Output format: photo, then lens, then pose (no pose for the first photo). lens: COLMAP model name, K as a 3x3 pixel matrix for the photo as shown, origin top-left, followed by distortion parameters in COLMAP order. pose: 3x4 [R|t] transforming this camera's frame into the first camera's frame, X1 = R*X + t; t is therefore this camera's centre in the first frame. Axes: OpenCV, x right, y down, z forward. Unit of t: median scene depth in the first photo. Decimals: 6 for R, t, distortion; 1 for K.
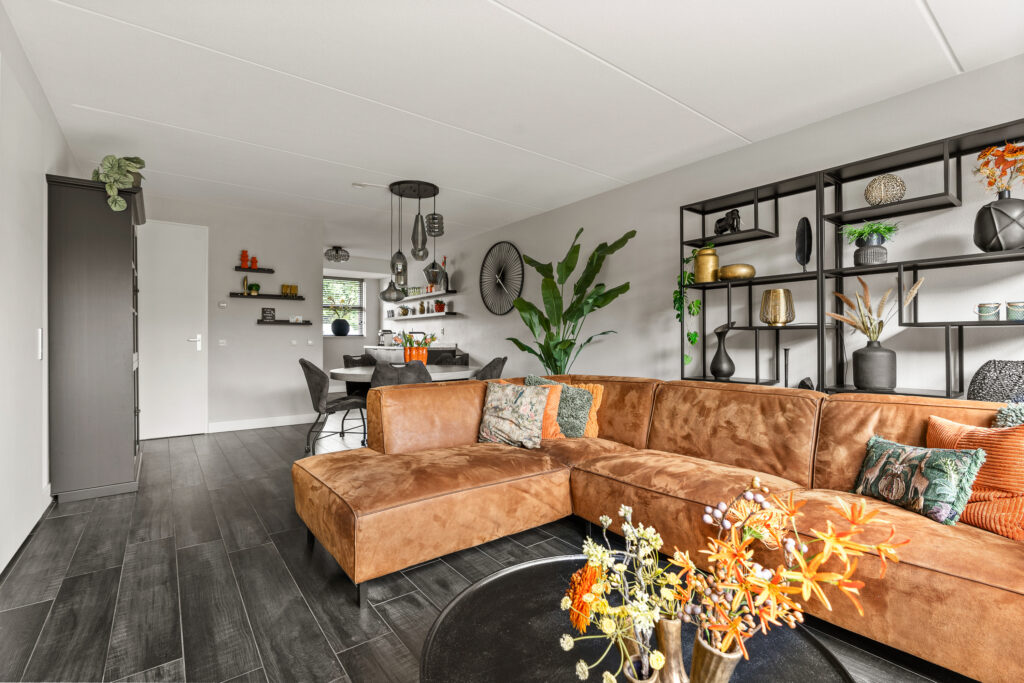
lens RADIAL K [[466.1, 0, 519.1], [0, 466.1, 339.9], [0, 0, 1]] dist [-0.004055, -0.000639]
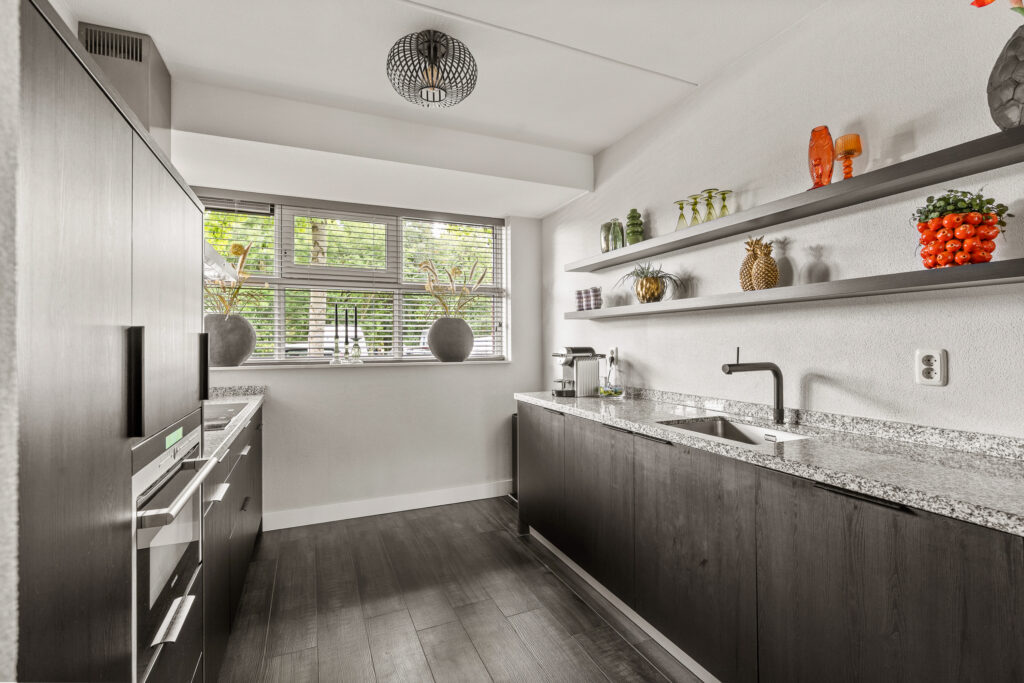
lens RADIAL K [[466.1, 0, 511.6], [0, 466.1, 337.9], [0, 0, 1]] dist [-0.004055, -0.000639]
pose [[0.975429, -0.000104, -0.220314, -0.247427], [-0.002767, 0.999915, -0.012721, -0.022217], [0.220297, 0.013018, 0.975346, 0.629716]]
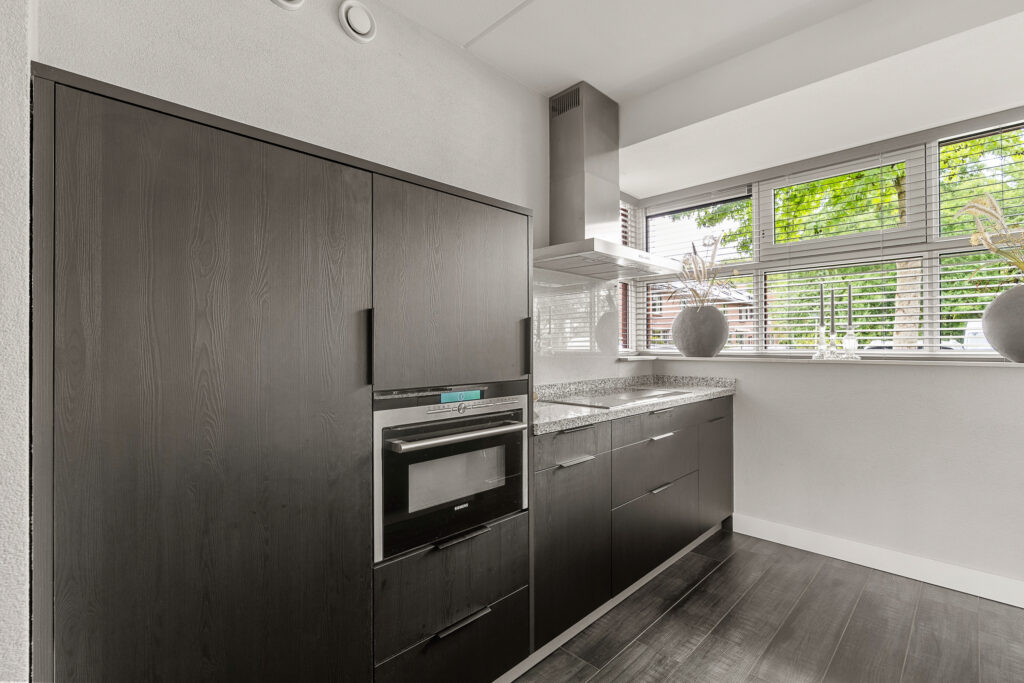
lens RADIAL K [[466.1, 0, 514.7], [0, 466.1, 346.5], [0, 0, 1]] dist [-0.004055, -0.000639]
pose [[0.150014, 0.007895, -0.988652, -0.204746], [-0.003367, 0.999966, 0.007475, -0.015932], [0.988678, 0.002207, 0.150036, 0.717575]]
